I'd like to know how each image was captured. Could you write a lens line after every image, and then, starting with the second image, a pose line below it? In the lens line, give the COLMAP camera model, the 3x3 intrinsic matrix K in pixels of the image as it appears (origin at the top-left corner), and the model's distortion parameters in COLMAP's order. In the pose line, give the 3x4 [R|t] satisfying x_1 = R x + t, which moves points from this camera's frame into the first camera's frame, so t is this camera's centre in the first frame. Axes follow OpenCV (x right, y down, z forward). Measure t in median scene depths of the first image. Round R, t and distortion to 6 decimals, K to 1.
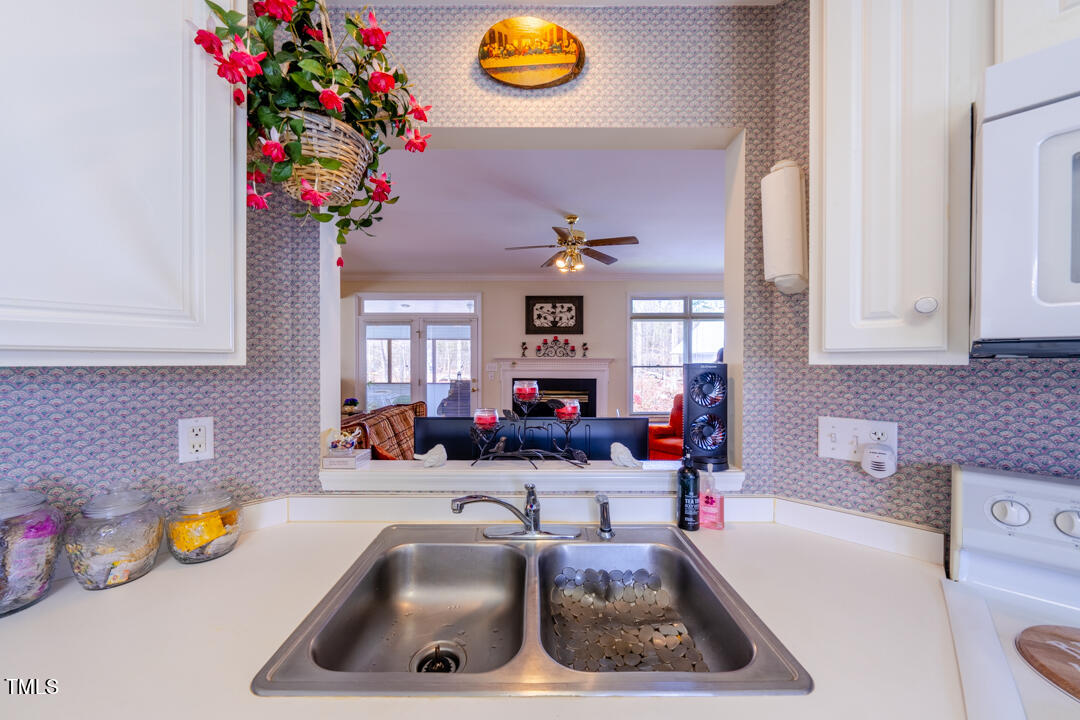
lens RADIAL K [[371.8, 0, 529.4], [0, 371.8, 364.8], [0, 0, 1]] dist [0.001568, -0.000568]
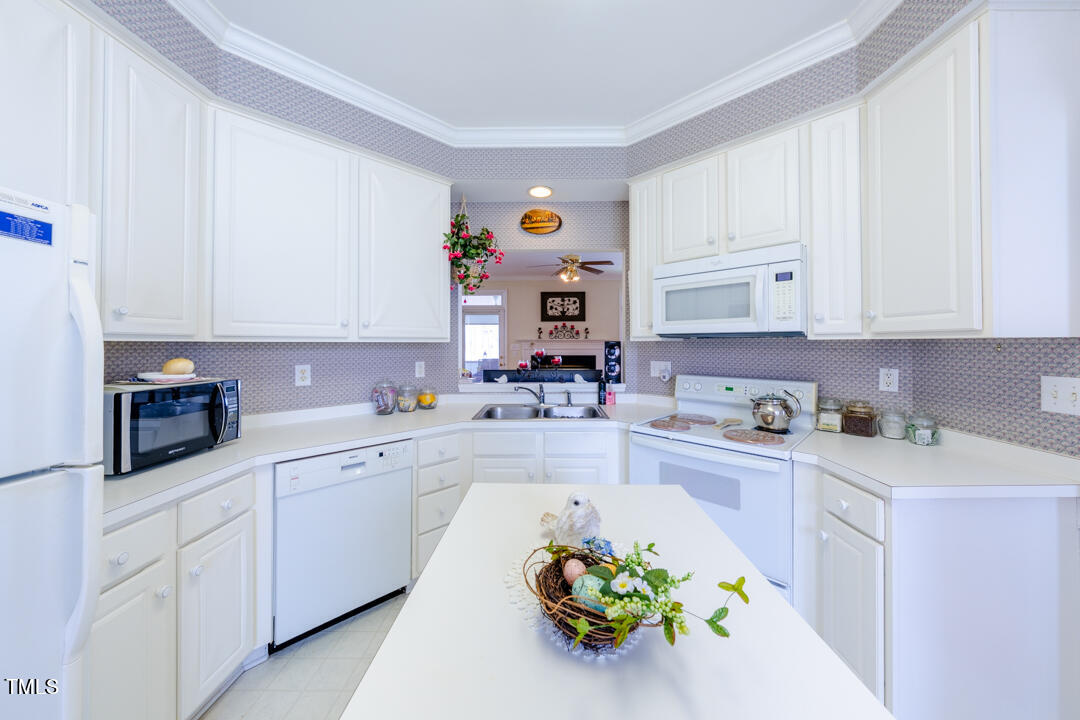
lens RADIAL K [[371.8, 0, 546.3], [0, 371.8, 343.6], [0, 0, 1]] dist [0.001568, -0.000568]
pose [[0.999988, -0.004770, 0.000524, 0.034410], [0.004774, 0.999953, -0.008400, 0.030238], [-0.000483, 0.008403, 0.999965, -1.484214]]
